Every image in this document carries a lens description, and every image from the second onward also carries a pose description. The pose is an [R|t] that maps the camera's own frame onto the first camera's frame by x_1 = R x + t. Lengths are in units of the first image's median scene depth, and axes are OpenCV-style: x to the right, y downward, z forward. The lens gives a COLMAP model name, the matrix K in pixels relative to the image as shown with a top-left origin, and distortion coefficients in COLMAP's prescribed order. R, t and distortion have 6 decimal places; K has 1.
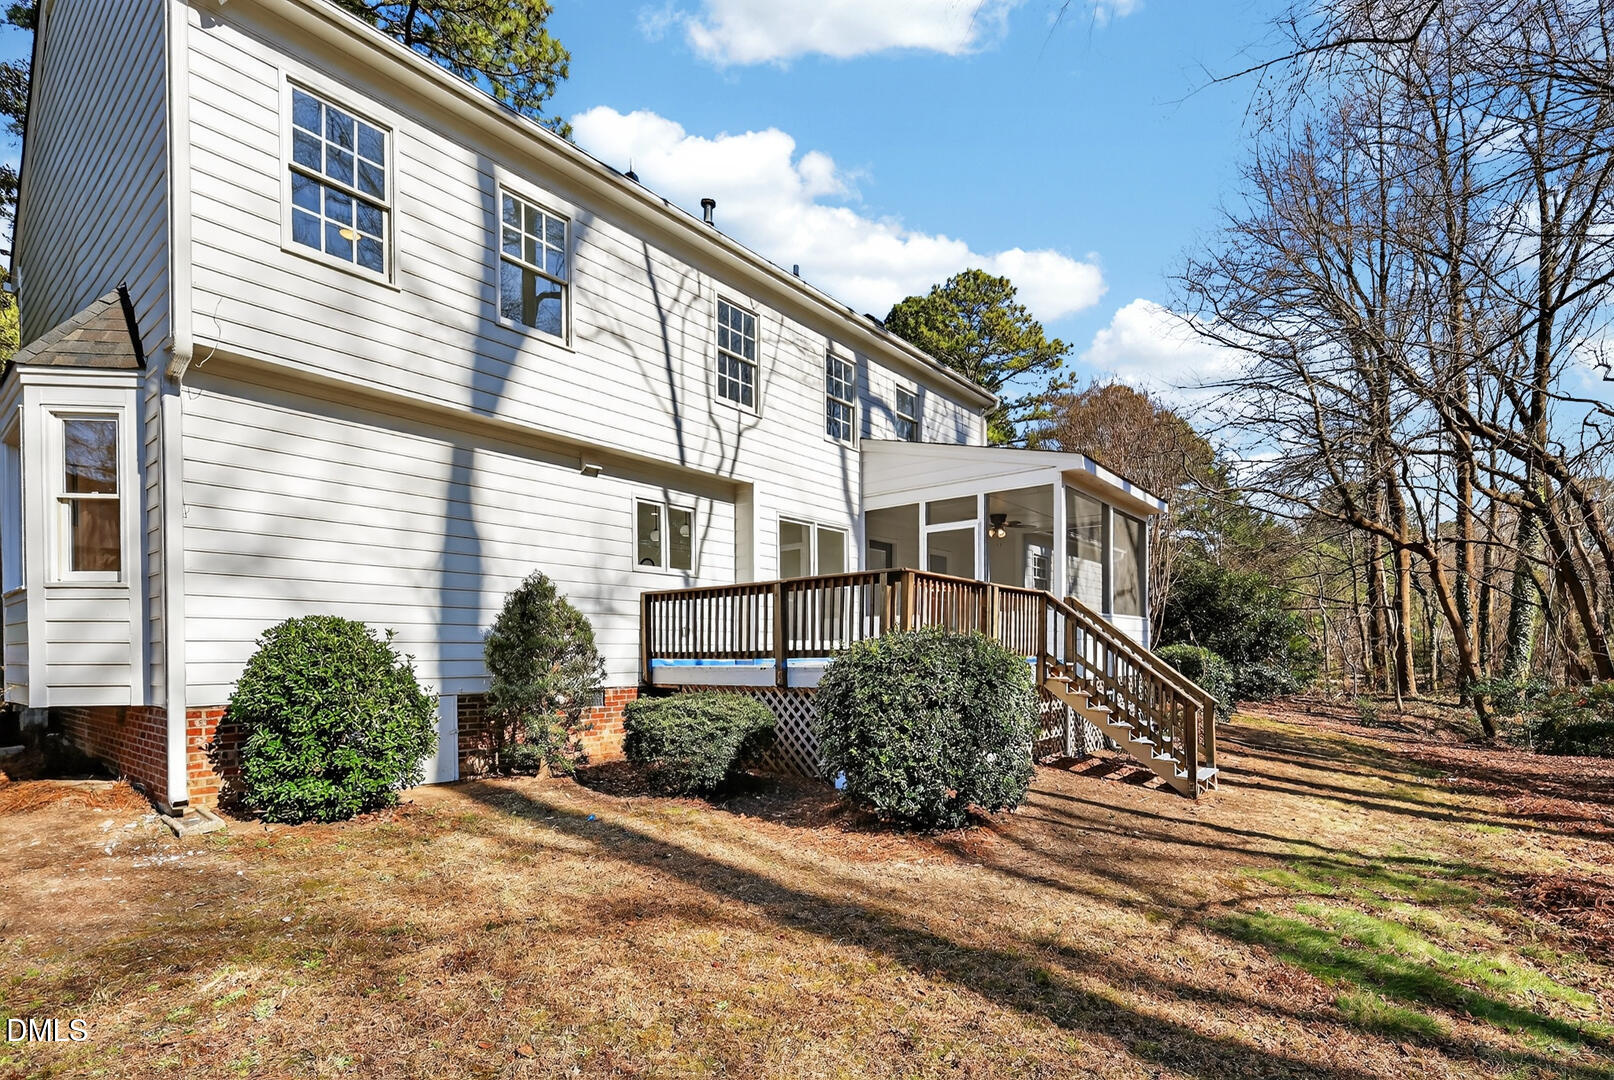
lens RADIAL K [[769.6, 0, 808.8], [0, 769.6, 654.8], [0, 0, 1]] dist [0.012595, -0.000352]
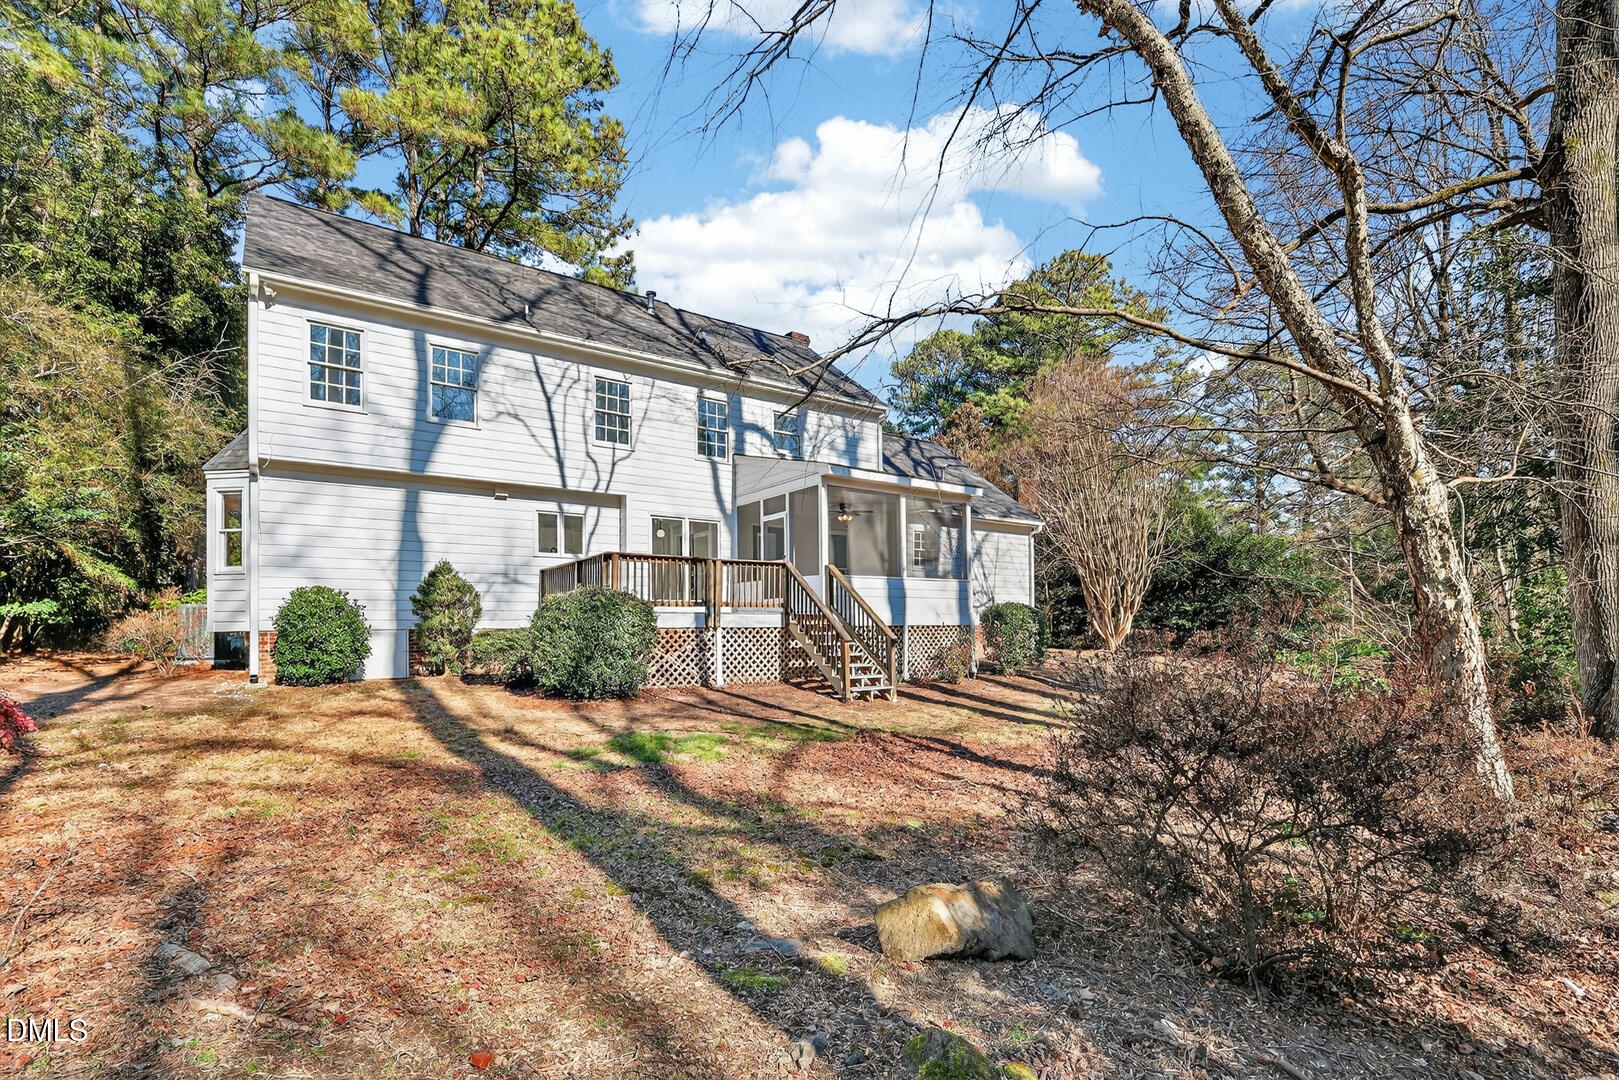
lens RADIAL K [[772.0, 0, 823.1], [0, 772.0, 615.4], [0, 0, 1]] dist [0.012595, -0.000352]
pose [[0.959401, -0.007806, -0.281939, 0.764956], [0.002462, 0.999811, -0.019303, 0.044134], [0.282036, 0.017825, 0.959238, -0.353204]]
